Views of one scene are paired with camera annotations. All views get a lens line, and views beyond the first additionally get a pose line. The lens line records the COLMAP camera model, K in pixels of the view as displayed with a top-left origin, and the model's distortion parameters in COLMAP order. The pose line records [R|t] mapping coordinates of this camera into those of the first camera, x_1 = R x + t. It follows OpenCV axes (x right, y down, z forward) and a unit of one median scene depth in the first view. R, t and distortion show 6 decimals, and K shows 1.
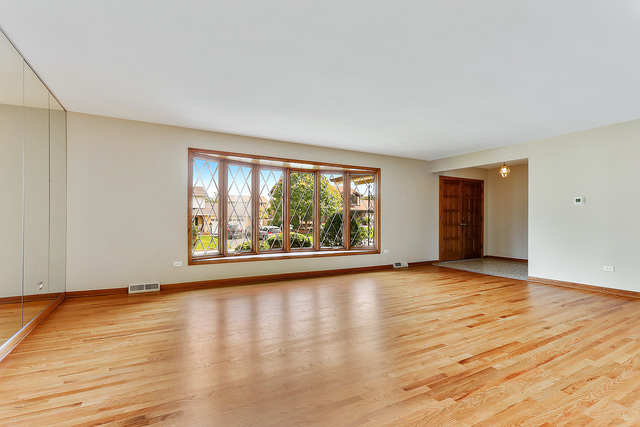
lens RADIAL K [[308.7, 0, 324.1], [0, 308.7, 216.2], [0, 0, 1]] dist [0.001396, 0.000768]
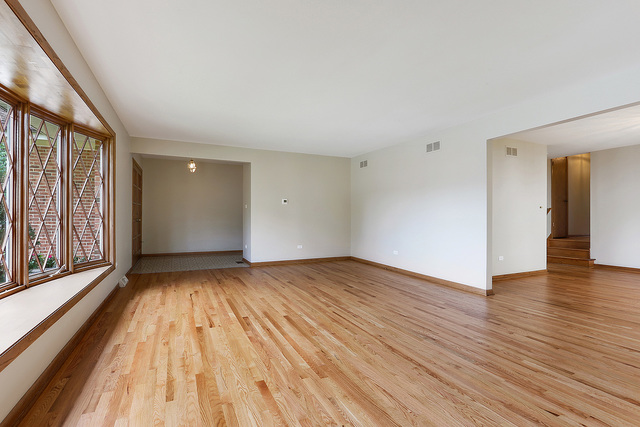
lens RADIAL K [[308.7, 0, 323.7], [0, 308.7, 215.7], [0, 0, 1]] dist [0.001396, 0.000768]
pose [[0.072118, 0.002215, 0.997394, -0.918064], [-0.011213, 0.999936, -0.001410, 0.021220], [-0.997333, -0.011082, 0.072139, 1.217979]]
